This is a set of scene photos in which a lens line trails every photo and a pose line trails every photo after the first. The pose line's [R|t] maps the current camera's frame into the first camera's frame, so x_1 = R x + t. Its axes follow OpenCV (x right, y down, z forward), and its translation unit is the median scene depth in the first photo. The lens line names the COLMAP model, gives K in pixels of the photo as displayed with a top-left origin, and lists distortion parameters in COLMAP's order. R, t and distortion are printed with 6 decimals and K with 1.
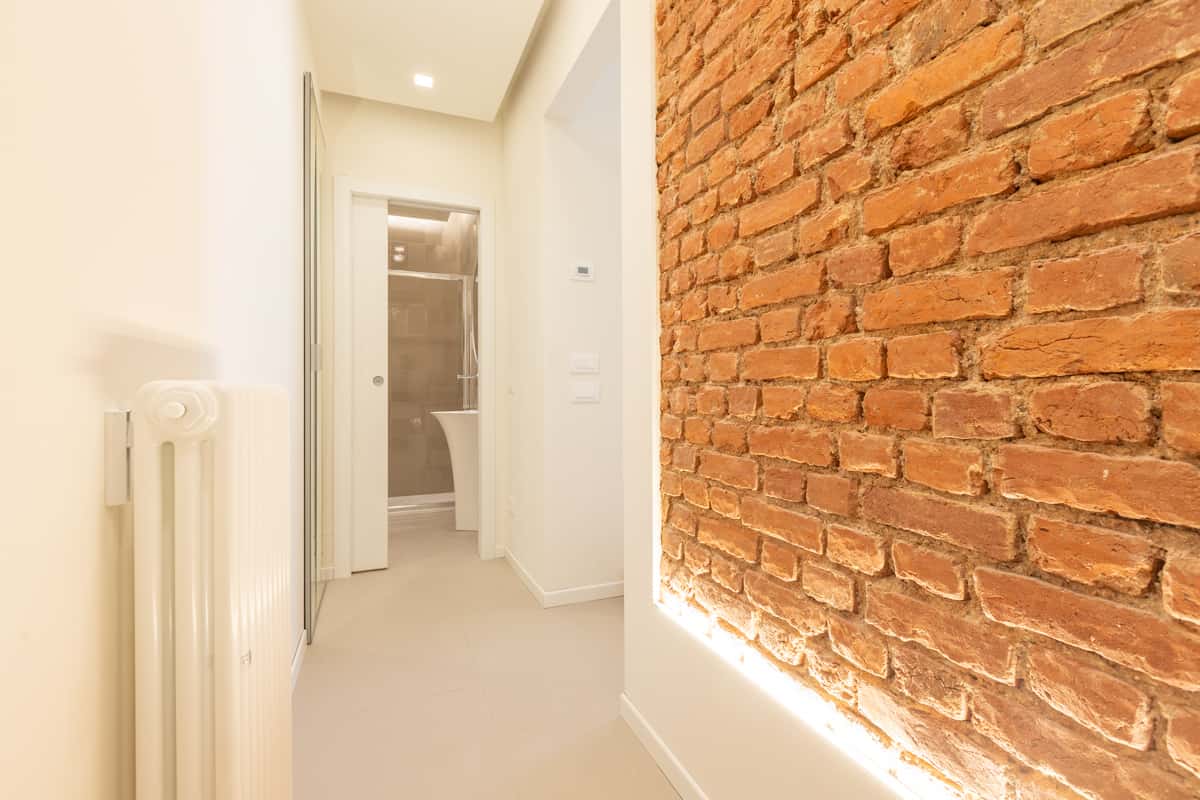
lens RADIAL K [[540.4, 0, 619.9], [0, 540.4, 382.2], [0, 0, 1]] dist [-0.000667, -0.000958]
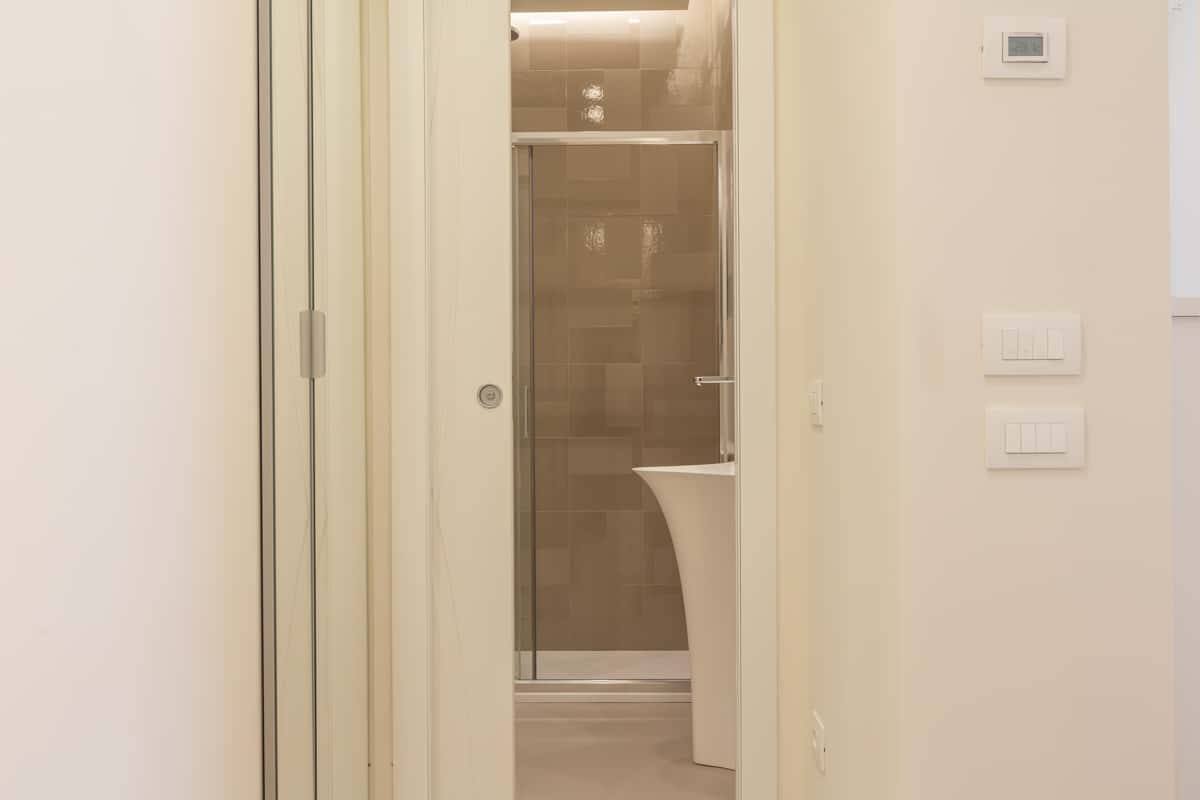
lens RADIAL K [[1151.4, 0, 600.0], [0, 1151.4, 400.0], [0, 0, 1]] dist [-0.004627, -0.002002]
pose [[0.909602, -0.000182, -0.415480, -0.041600], [0.007714, 0.999835, 0.016450, -0.040617], [0.415408, -0.018167, 0.909454, 0.749664]]
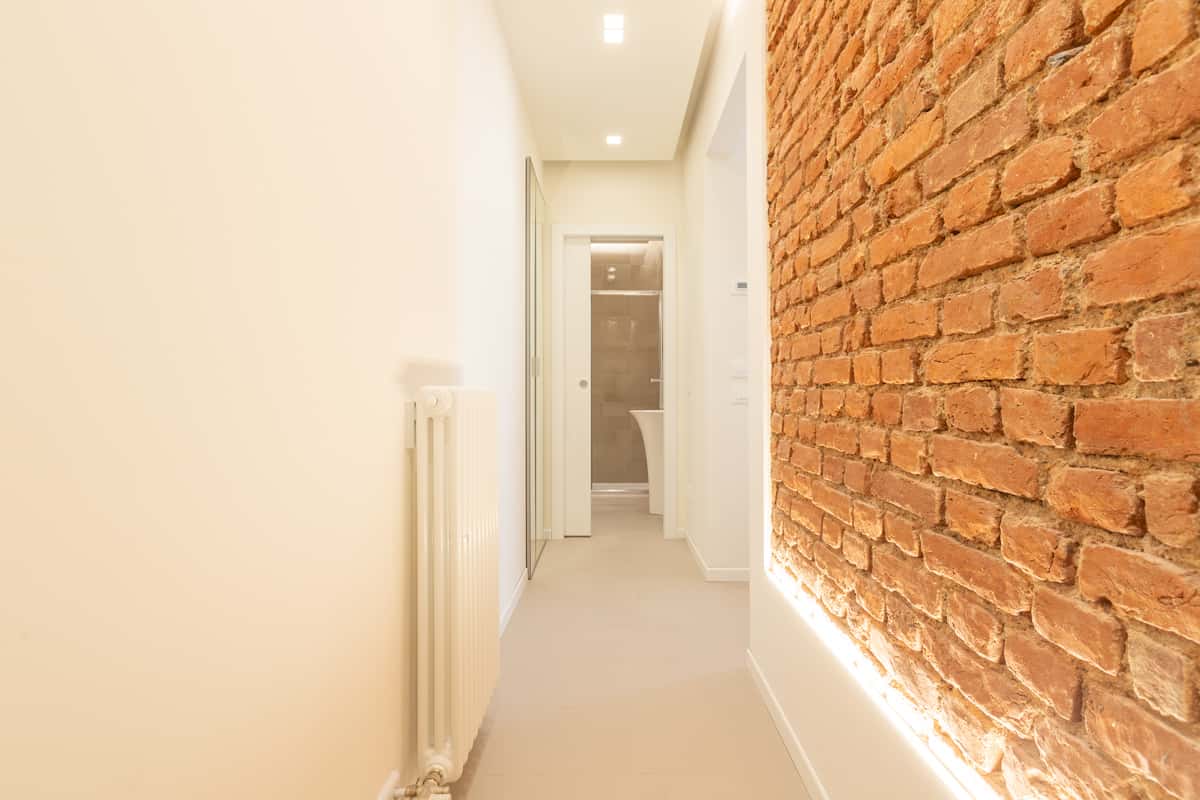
lens RADIAL K [[540.4, 0, 619.9], [0, 540.4, 382.2], [0, 0, 1]] dist [-0.000667, -0.000958]
pose [[0.919743, -0.003574, -0.392506, 0.351236], [0.002051, 0.999989, -0.004299, -0.005248], [0.392517, 0.003149, 0.919739, -0.330998]]
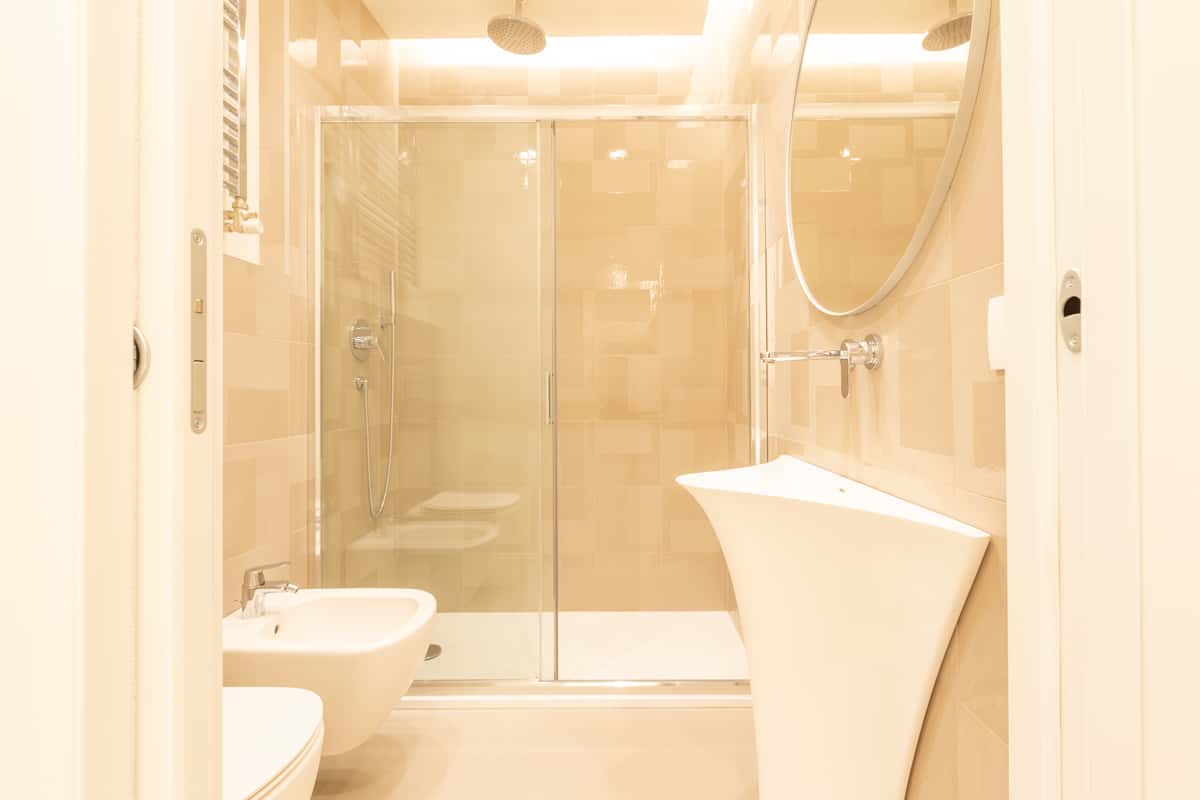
lens RADIAL K [[540.4, 0, 619.9], [0, 540.4, 382.2], [0, 0, 1]] dist [-0.000667, -0.000958]
pose [[0.911542, -0.005802, -0.411165, -0.971260], [0.006732, 0.999977, 0.000813, 0.007504], [0.411151, -0.003509, 0.911560, 2.725607]]
